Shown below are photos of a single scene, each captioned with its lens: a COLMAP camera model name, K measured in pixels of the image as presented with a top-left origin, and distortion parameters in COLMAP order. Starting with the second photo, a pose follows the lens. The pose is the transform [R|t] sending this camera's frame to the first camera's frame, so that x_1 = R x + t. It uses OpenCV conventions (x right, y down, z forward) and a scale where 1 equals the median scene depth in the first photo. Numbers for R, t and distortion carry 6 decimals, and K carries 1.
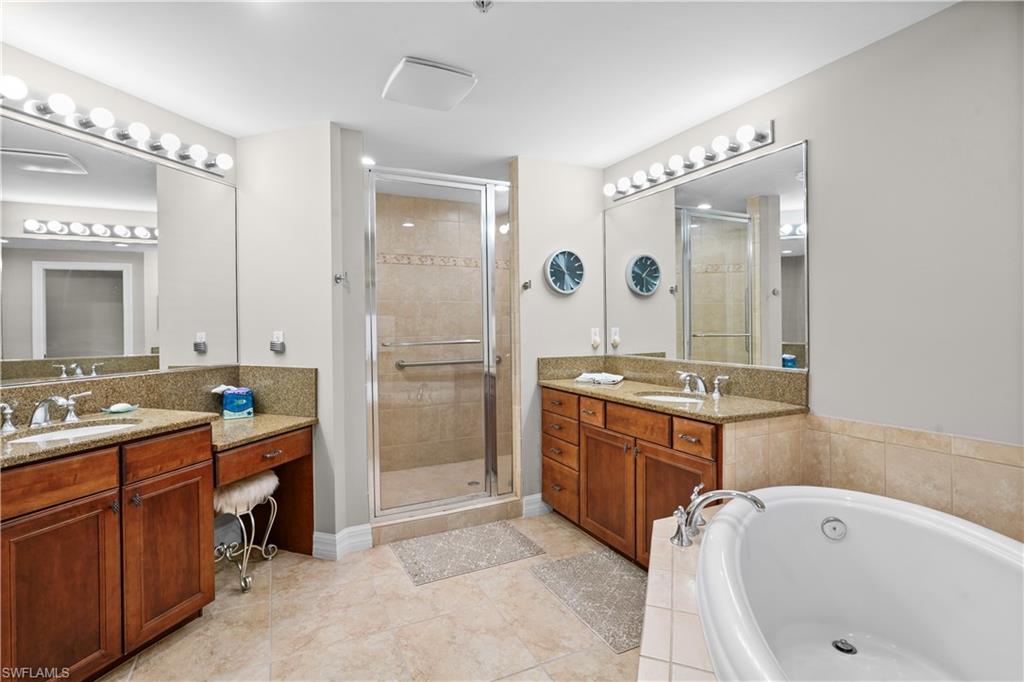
lens RADIAL K [[487.6, 0, 509.8], [0, 487.6, 338.4], [0, 0, 1]] dist [-0.001537, 0.000595]
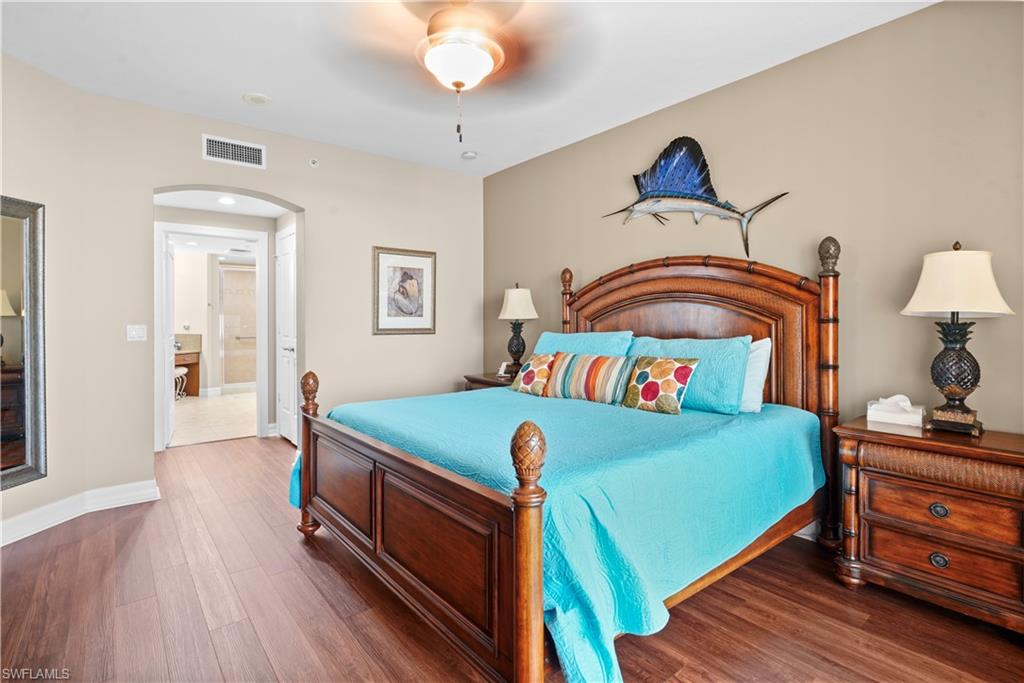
lens RADIAL K [[487.6, 0, 509.8], [0, 487.6, 338.9], [0, 0, 1]] dist [-0.001537, 0.000595]
pose [[0.973102, 0.004179, 0.230338, 0.775780], [-0.003575, 0.999989, -0.003040, 0.091546], [-0.230348, 0.002135, 0.973106, -2.390266]]
